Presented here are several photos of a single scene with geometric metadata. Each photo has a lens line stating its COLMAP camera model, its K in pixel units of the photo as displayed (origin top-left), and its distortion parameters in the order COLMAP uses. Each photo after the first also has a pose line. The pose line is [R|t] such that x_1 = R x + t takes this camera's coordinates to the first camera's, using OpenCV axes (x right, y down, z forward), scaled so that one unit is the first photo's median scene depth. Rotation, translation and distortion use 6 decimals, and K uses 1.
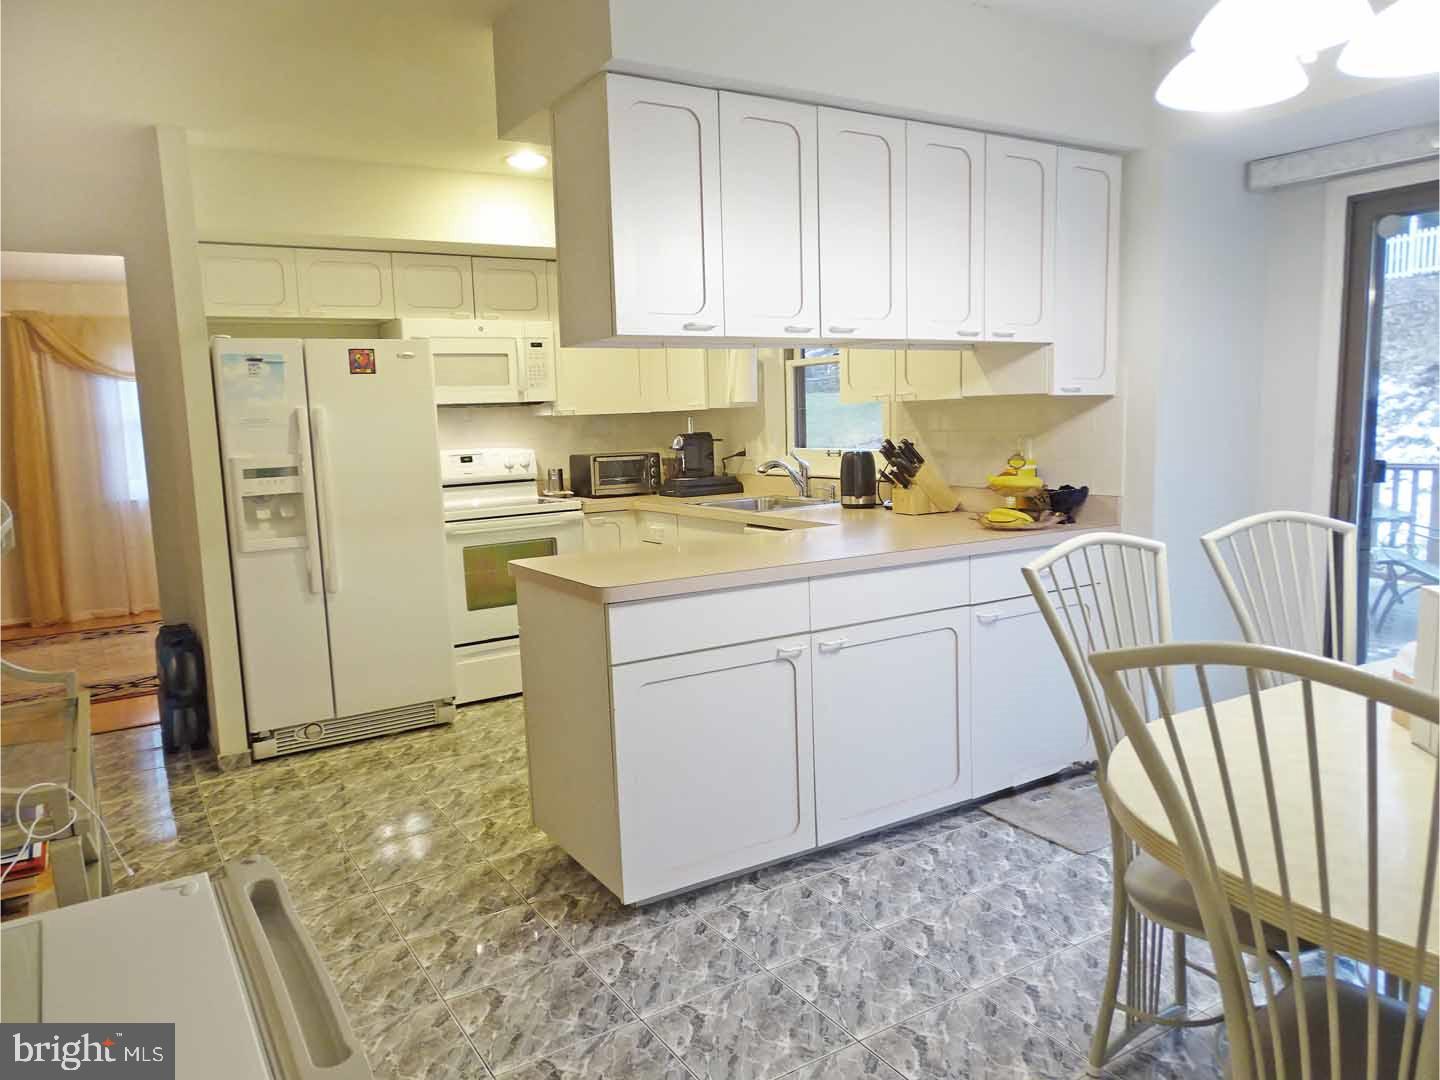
lens RADIAL K [[1027.2, 0, 718.3], [0, 1027.2, 543.4], [0, 0, 1]] dist [-0.017408, 0.007359]
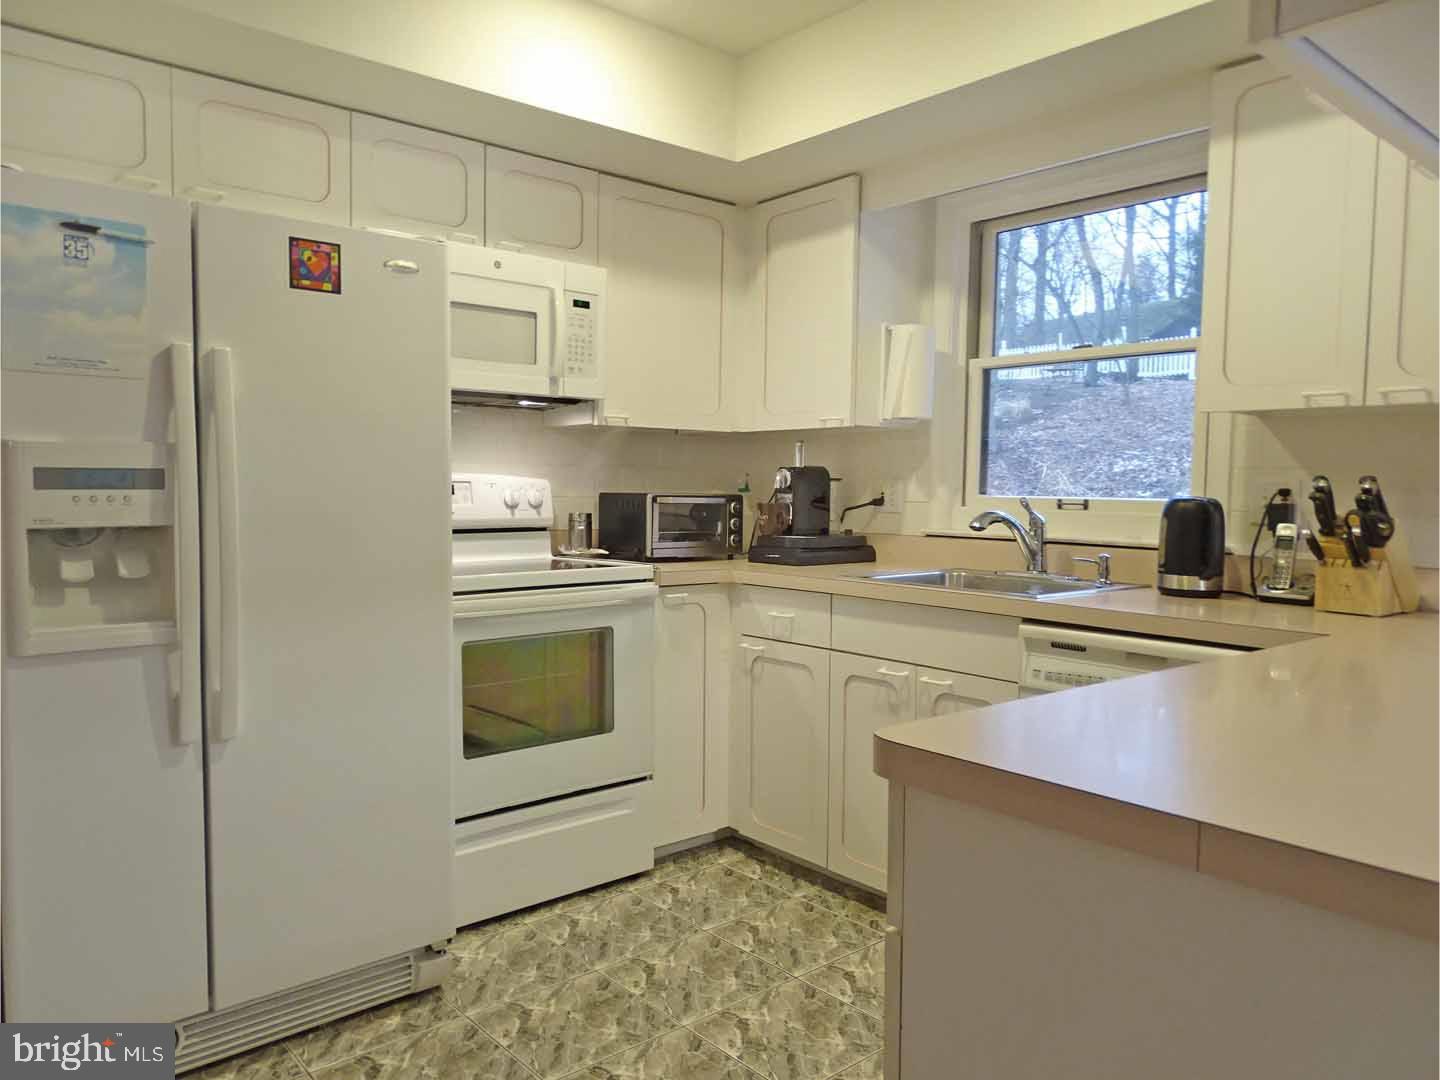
lens RADIAL K [[1027.2, 0, 730.8], [0, 1027.2, 543.0], [0, 0, 1]] dist [-0.017408, 0.007359]
pose [[0.983866, 0.040249, 0.174322, -0.190566], [-0.027740, 0.996901, -0.073611, -0.011997], [-0.176744, 0.067588, 0.981933, 0.403853]]
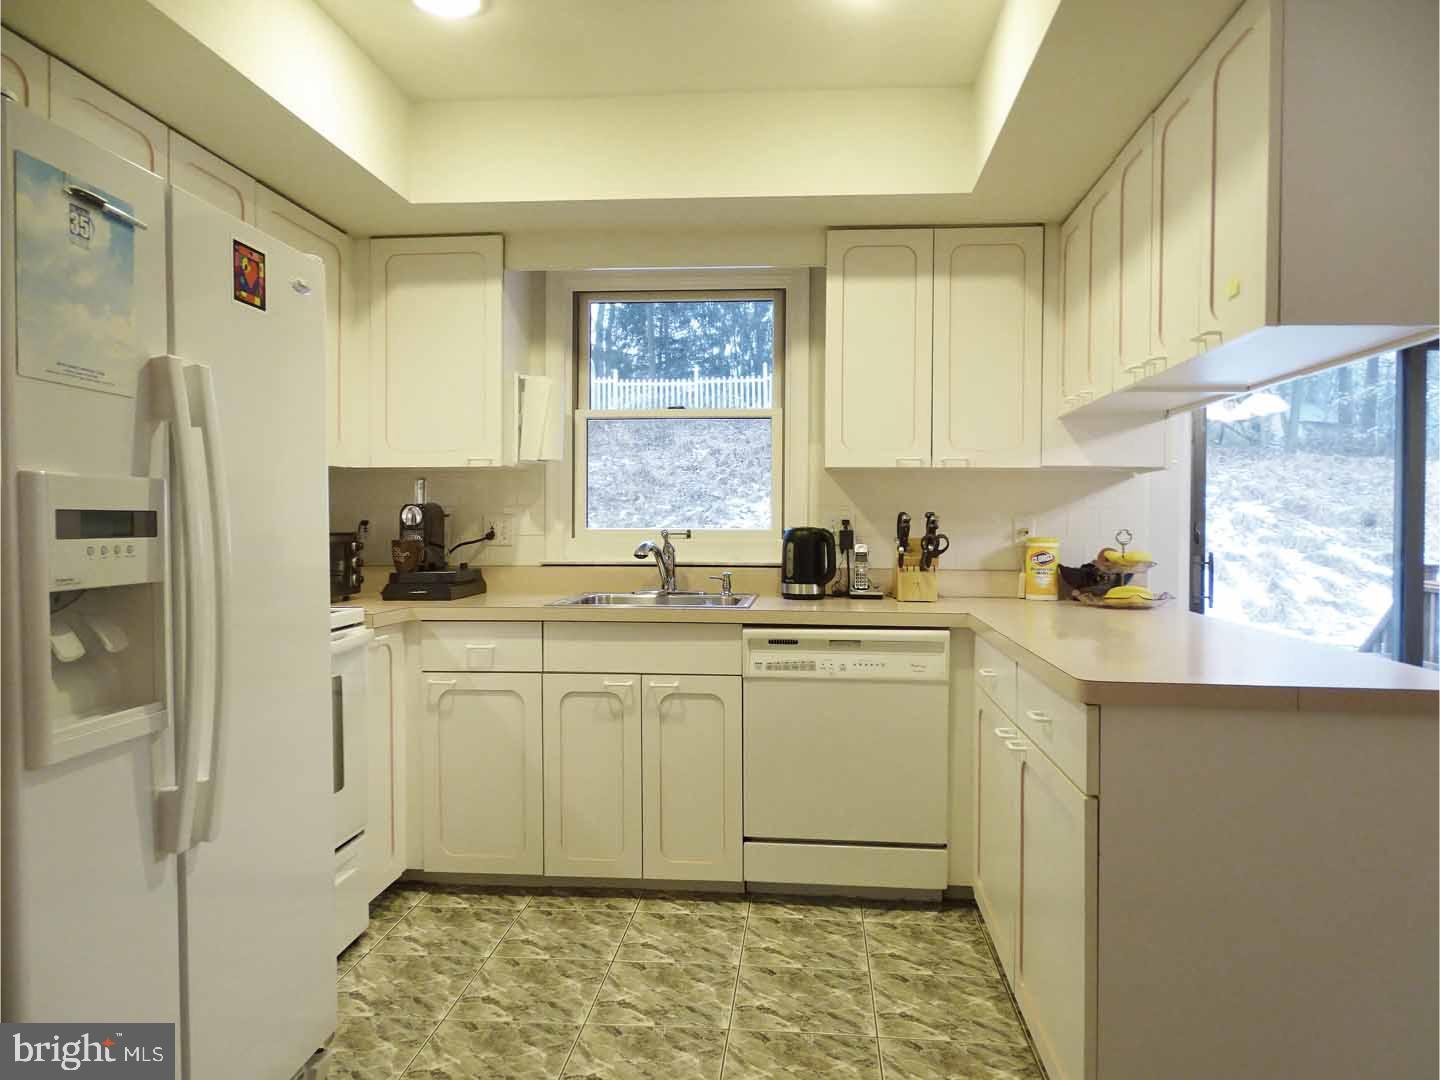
lens RADIAL K [[1027.2, 0, 741.2], [0, 1027.2, 537.3], [0, 0, 1]] dist [-0.017408, 0.007359]
pose [[0.570238, 0.026486, 0.821053, -0.473456], [0.079212, 0.993050, -0.087049, -0.013931], [-0.817652, 0.114675, 0.564177, 0.498093]]
